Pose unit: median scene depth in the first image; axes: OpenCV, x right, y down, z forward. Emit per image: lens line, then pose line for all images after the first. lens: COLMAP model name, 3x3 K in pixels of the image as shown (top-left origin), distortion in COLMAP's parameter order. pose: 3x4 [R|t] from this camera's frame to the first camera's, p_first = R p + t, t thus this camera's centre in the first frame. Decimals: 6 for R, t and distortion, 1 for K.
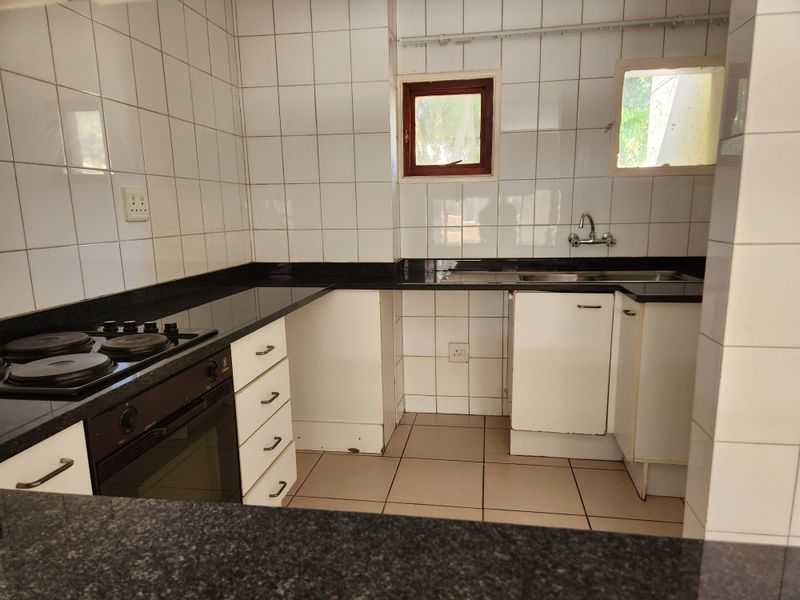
lens RADIAL K [[534.4, 0, 405.2], [0, 534.4, 303.7], [0, 0, 1]] dist [0.072108, -0.041805]
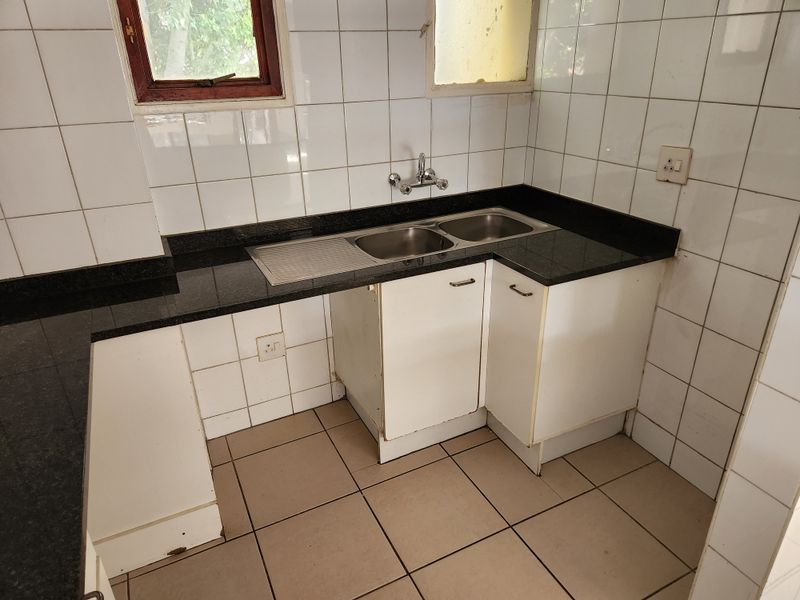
lens RADIAL K [[534.4, 0, 399.4], [0, 534.4, 299.4], [0, 0, 1]] dist [0.072108, -0.041805]
pose [[0.816706, -0.241528, 0.524077, -0.138340], [0.107013, 0.955831, 0.273743, -0.167021], [-0.567045, -0.167484, 0.806479, 0.325170]]
